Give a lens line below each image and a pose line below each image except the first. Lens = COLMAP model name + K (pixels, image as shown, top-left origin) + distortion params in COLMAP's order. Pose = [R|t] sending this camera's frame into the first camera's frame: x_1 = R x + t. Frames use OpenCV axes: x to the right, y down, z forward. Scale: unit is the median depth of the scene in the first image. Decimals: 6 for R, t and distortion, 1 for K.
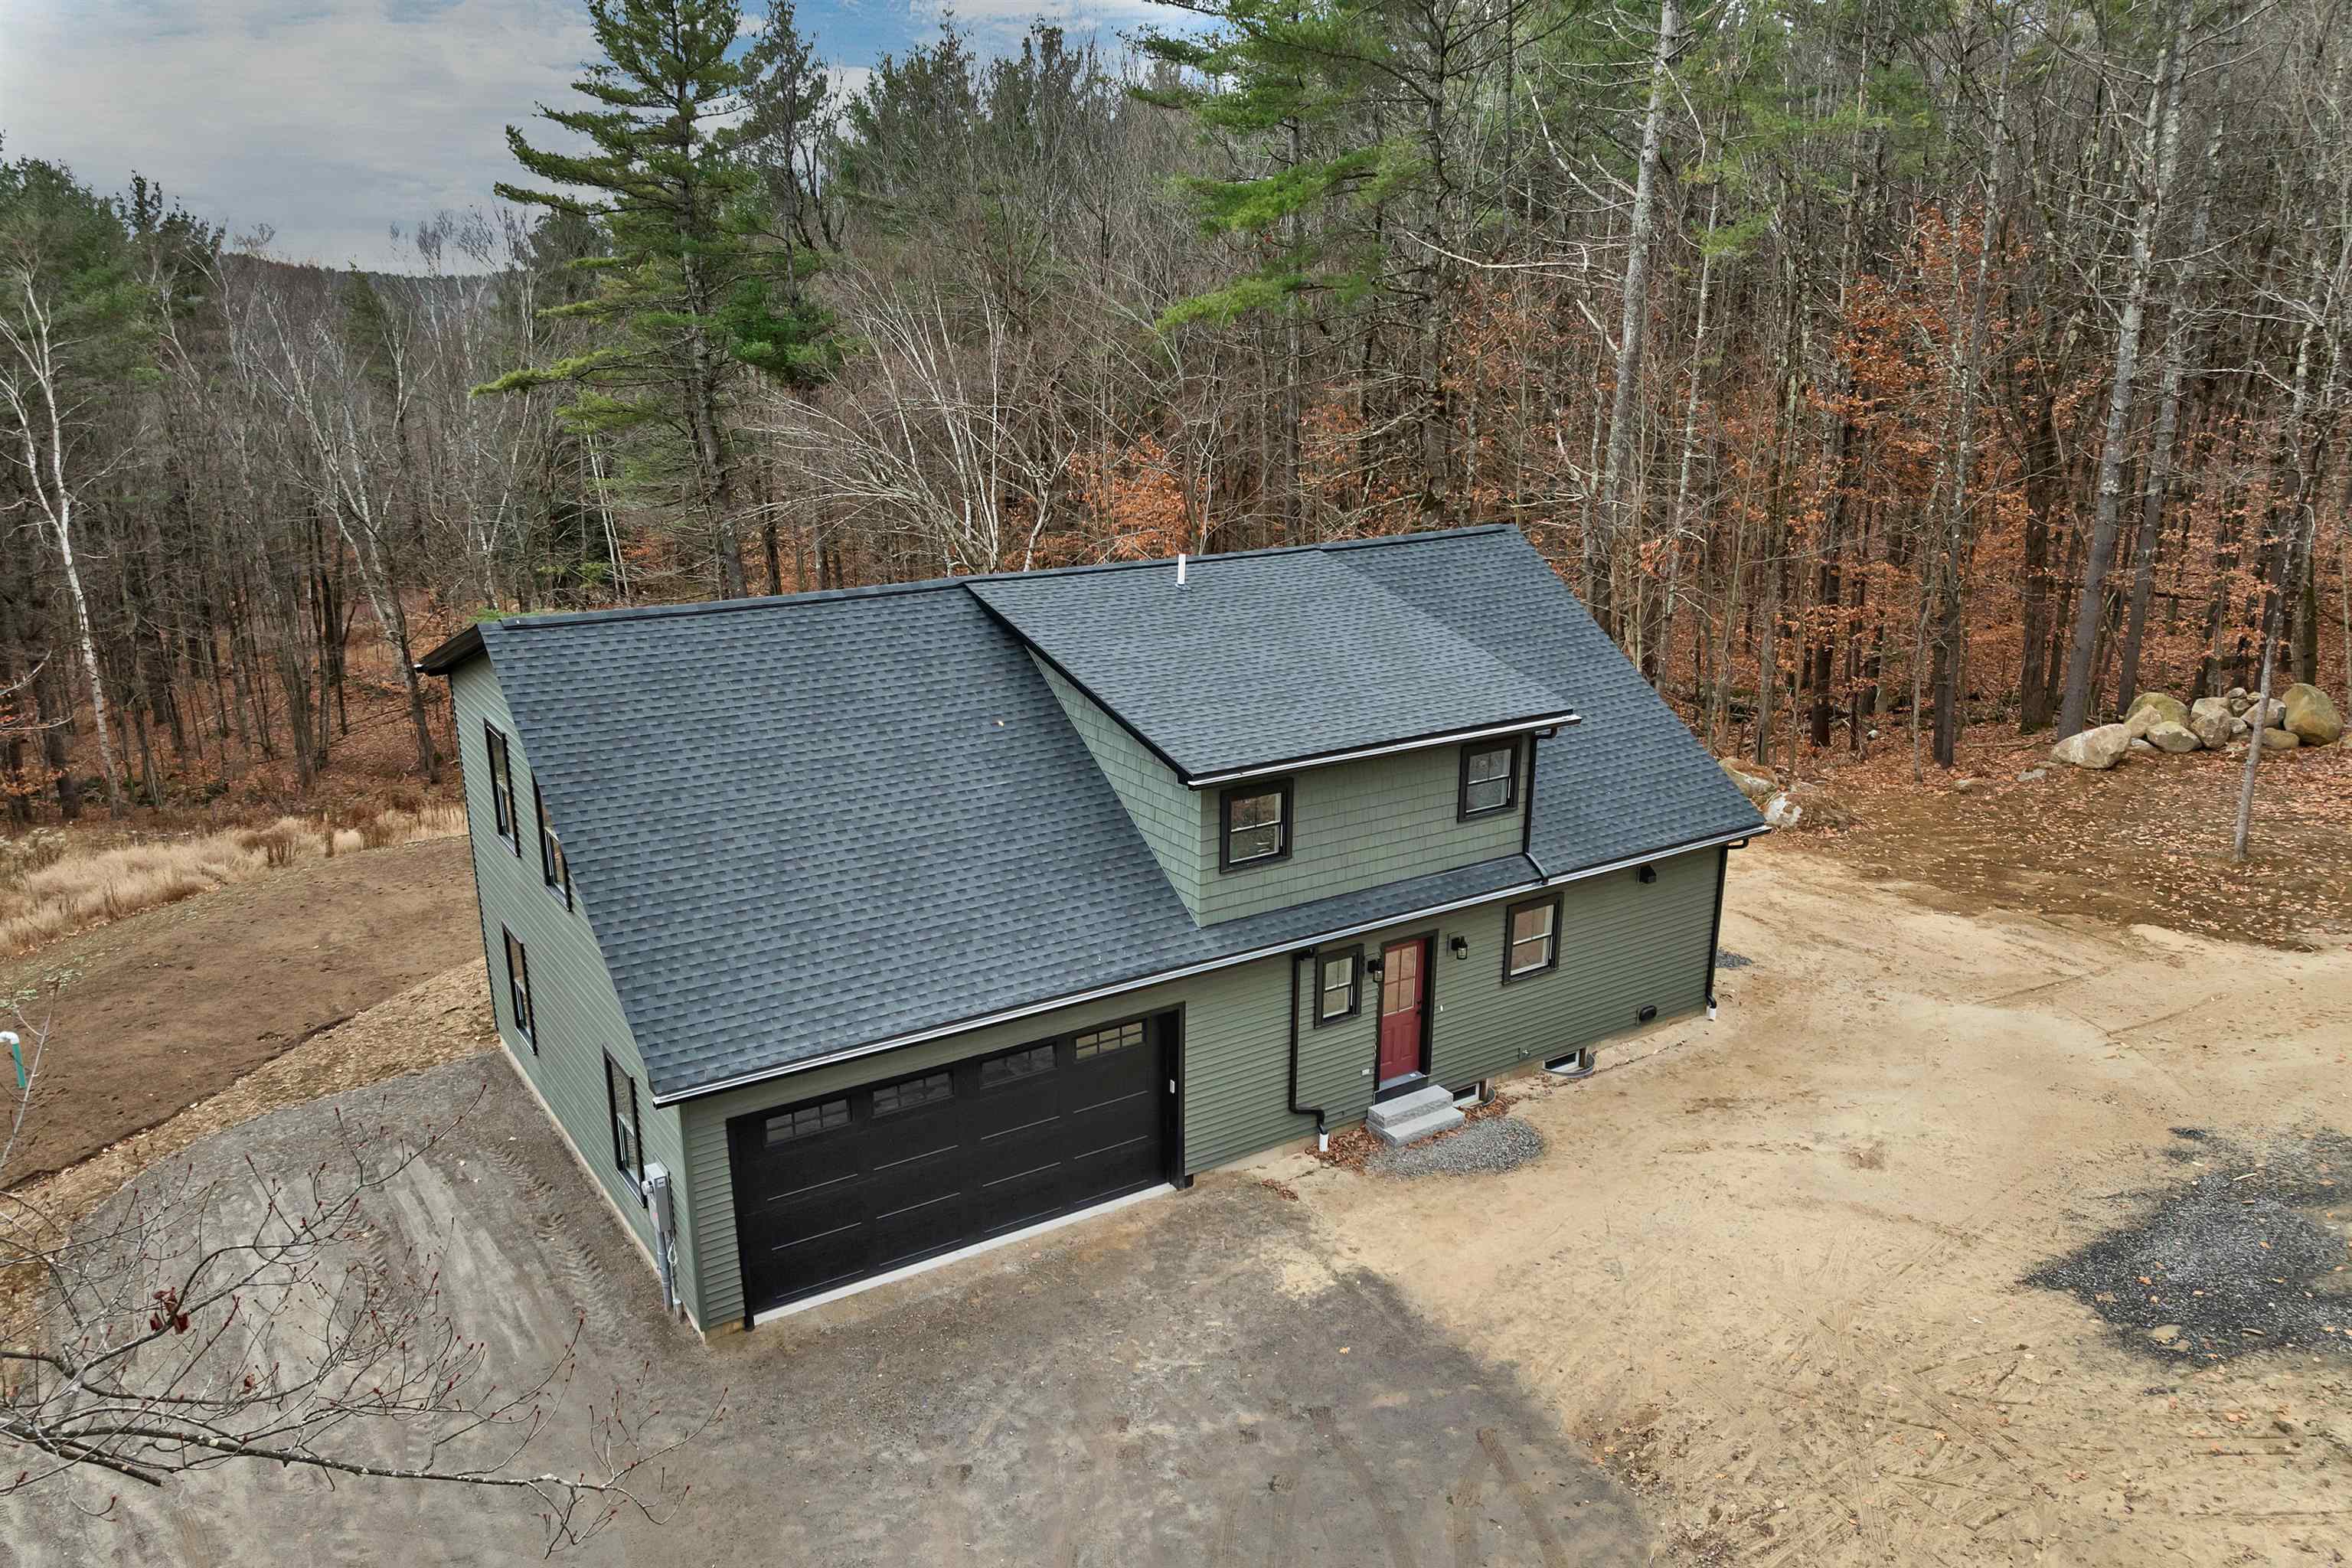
lens RADIAL K [[1711.2, 0, 1161.1], [0, 1711.2, 844.0], [0, 0, 1]] dist [-0.045444, 0.001093]
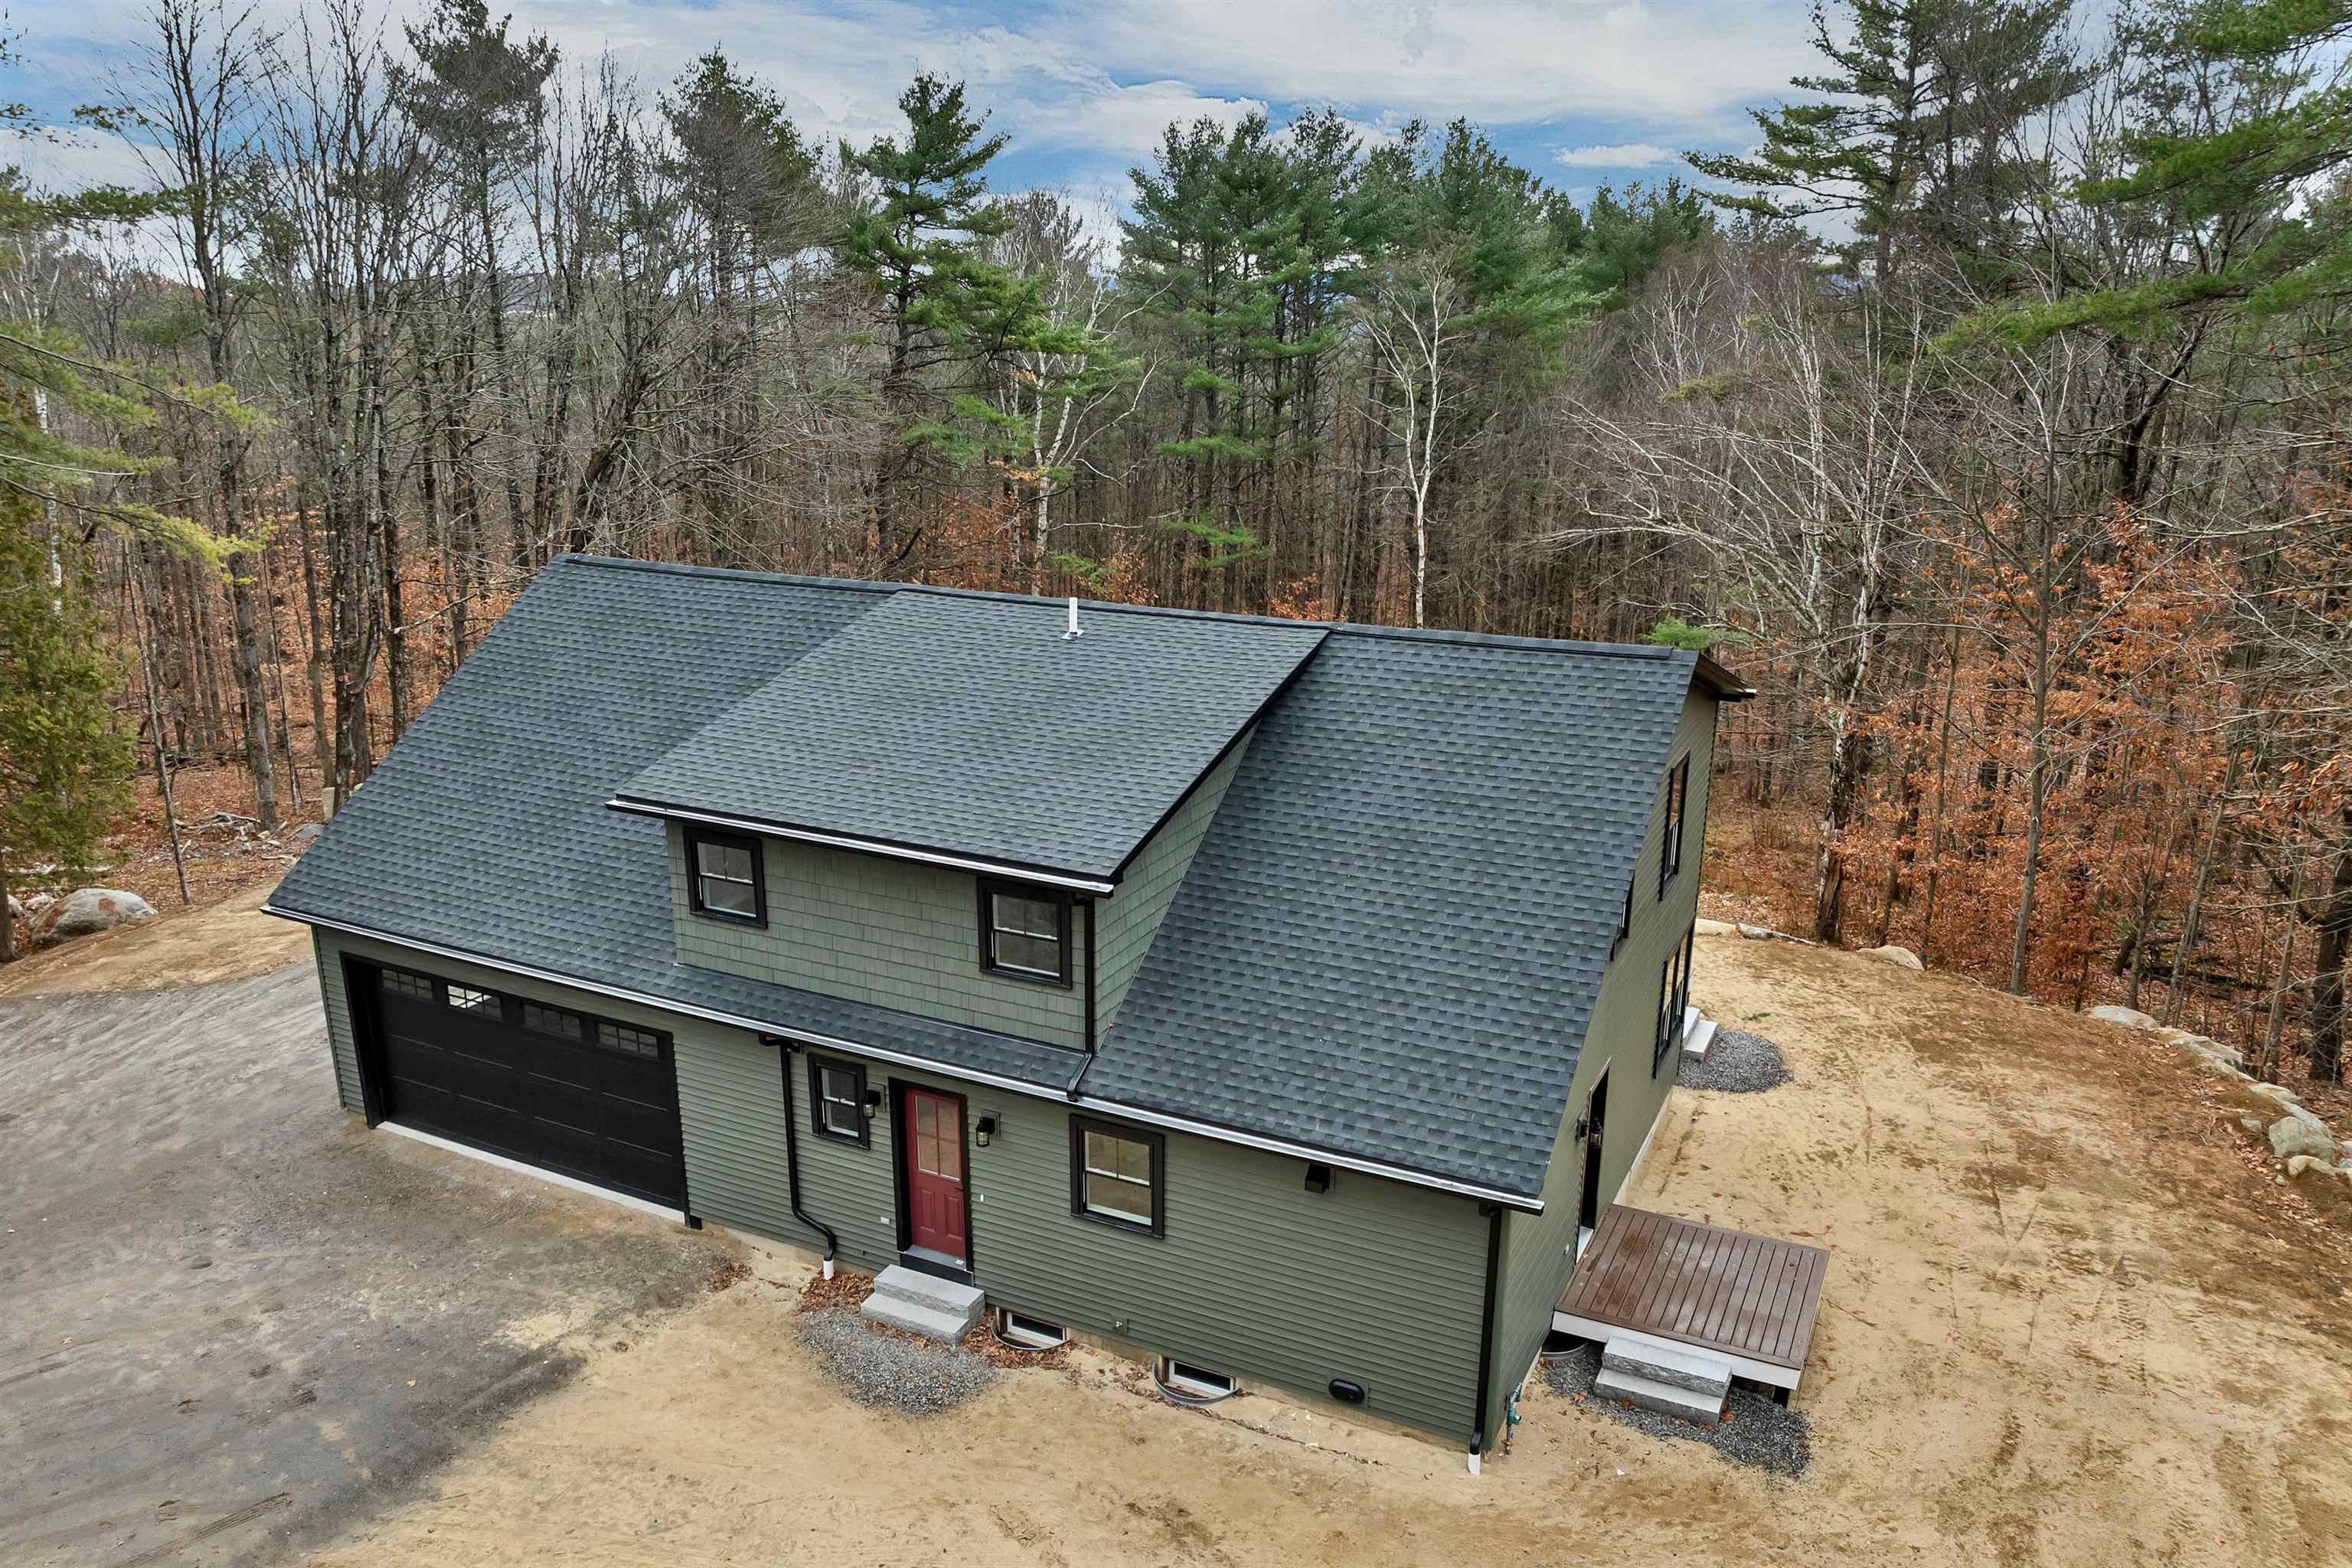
lens RADIAL K [[1711.2, 0, 1161.1], [0, 1711.2, 844.0], [0, 0, 1]] dist [-0.045444, 0.001093]
pose [[0.502250, 0.258962, -0.825036, 0.833797], [-0.265337, 0.954231, 0.137987, -0.195377], [0.823008, 0.149609, 0.547974, 0.627025]]
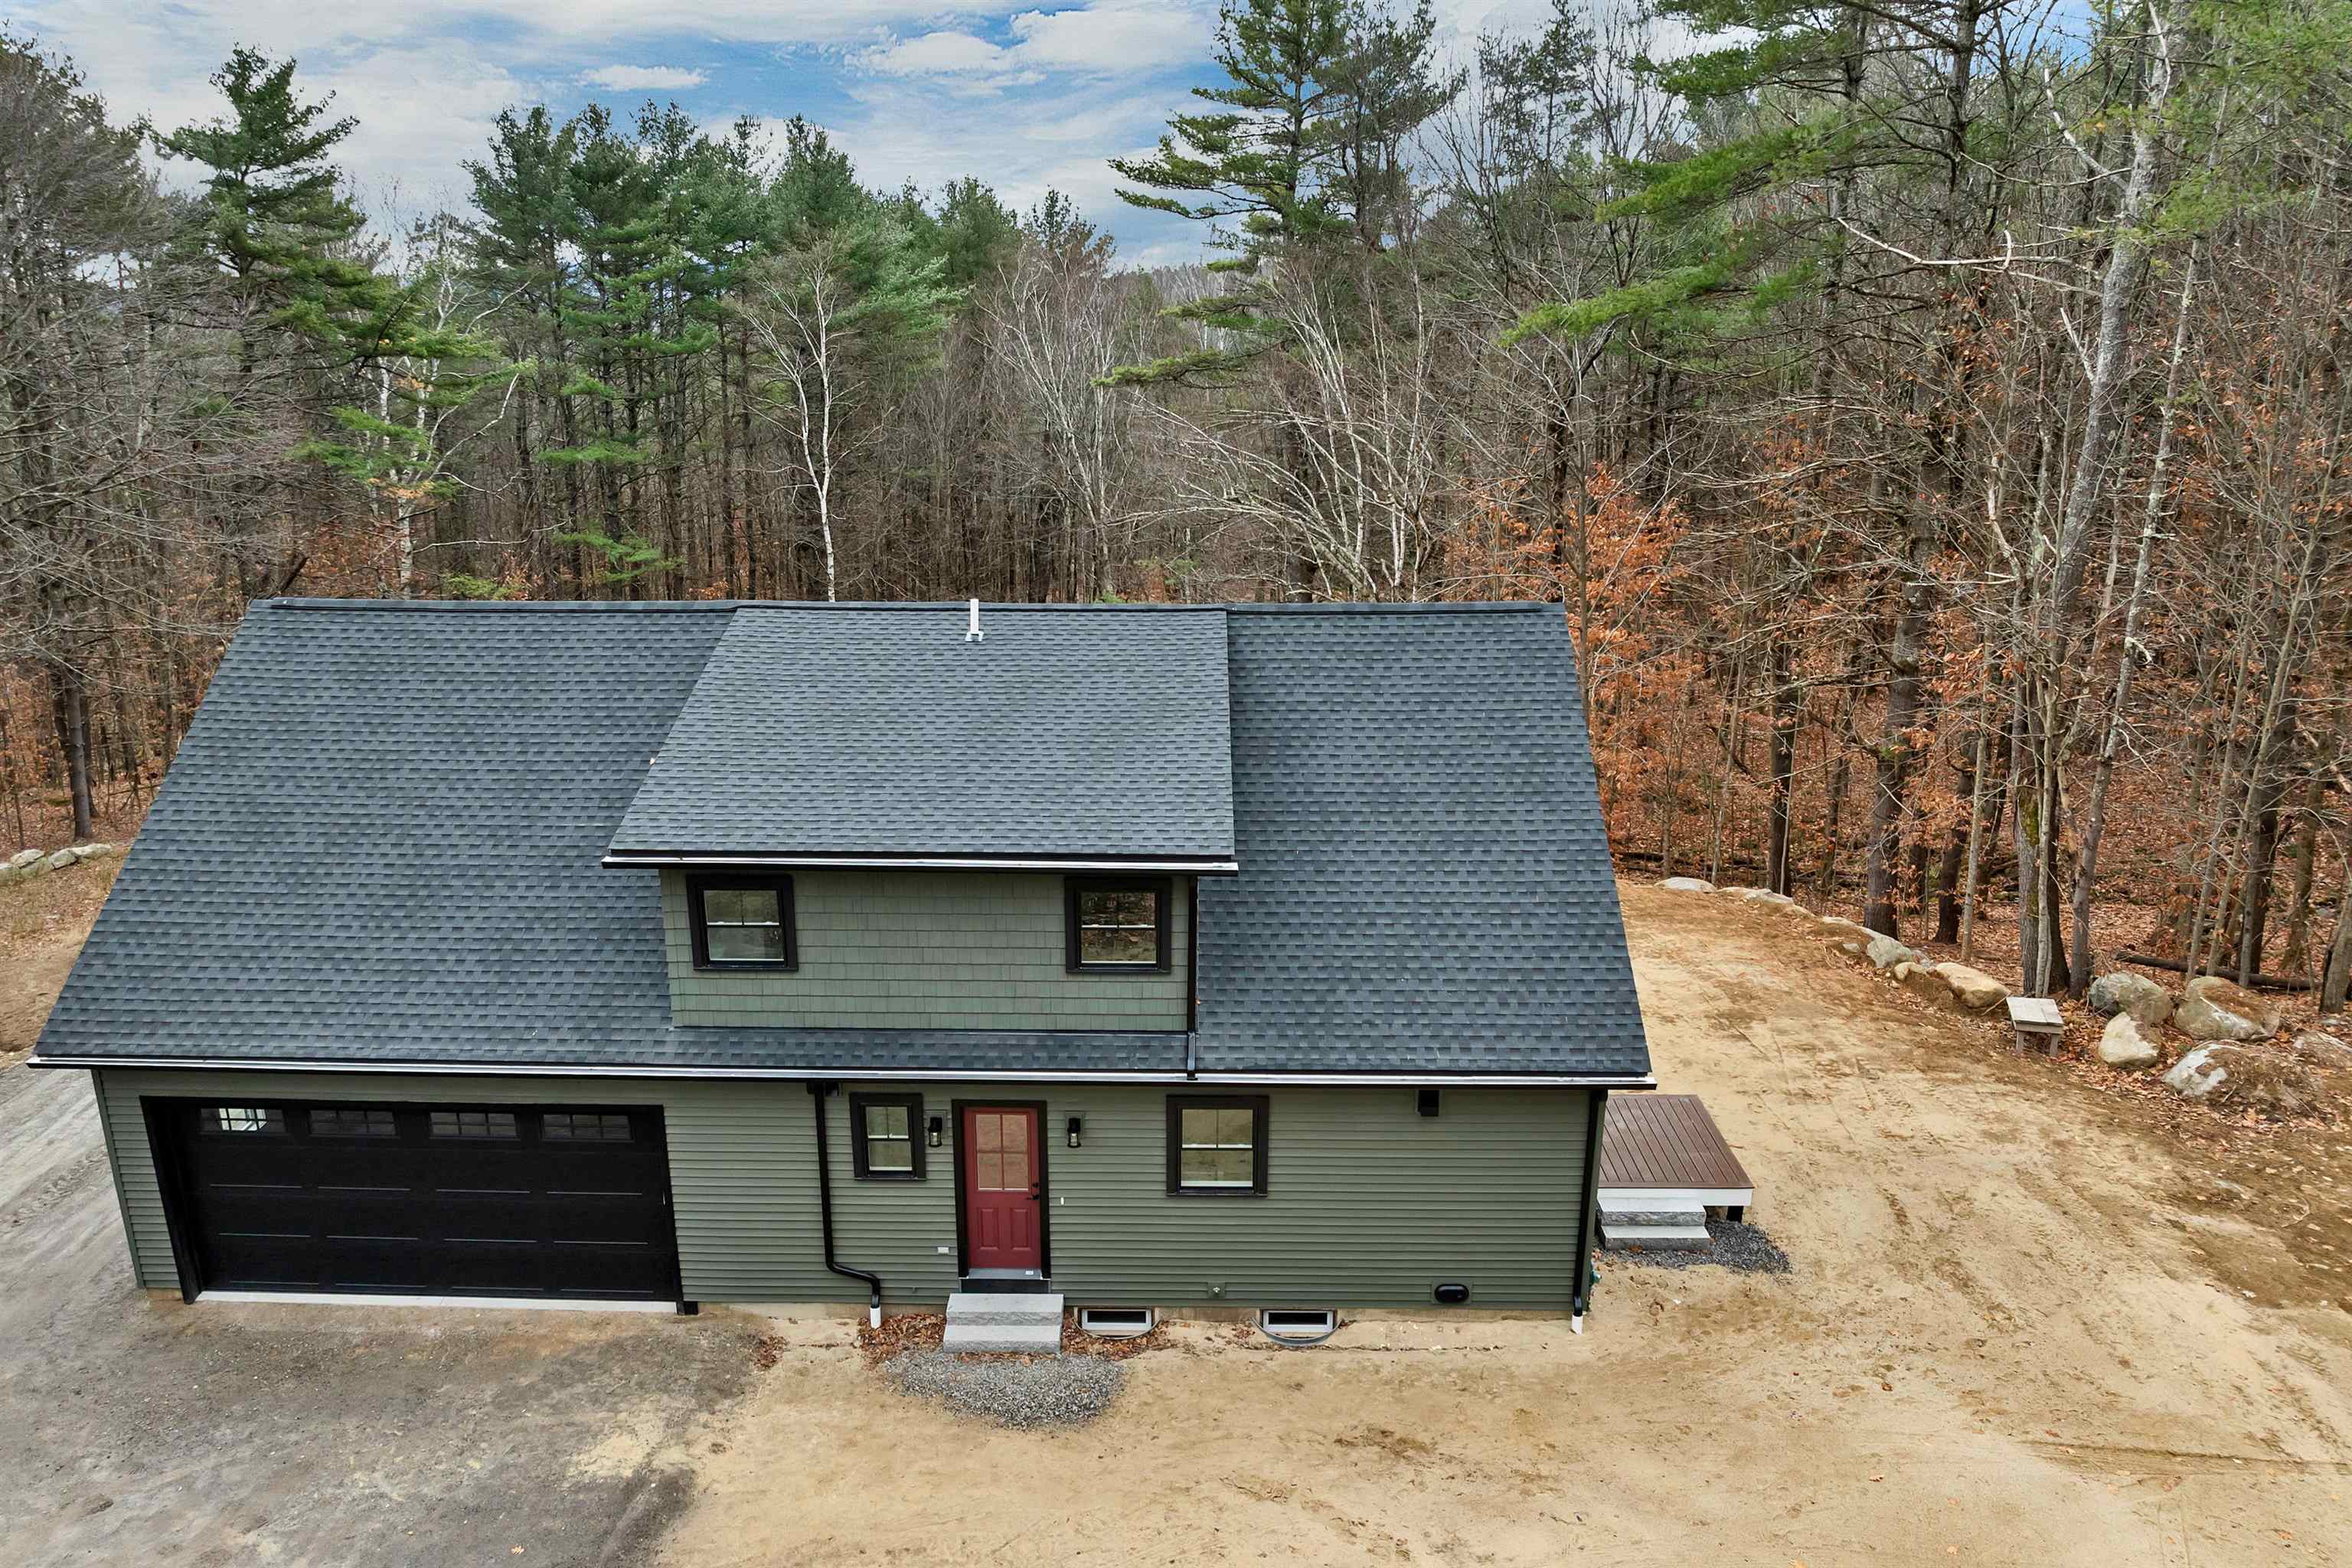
lens RADIAL K [[1711.2, 0, 1161.1], [0, 1711.2, 844.0], [0, 0, 1]] dist [-0.045444, 0.001093]
pose [[0.826955, 0.169077, -0.536245, 0.610159], [-0.171349, 0.984133, 0.046054, -0.112377], [0.535523, 0.053801, 0.842805, 0.362095]]
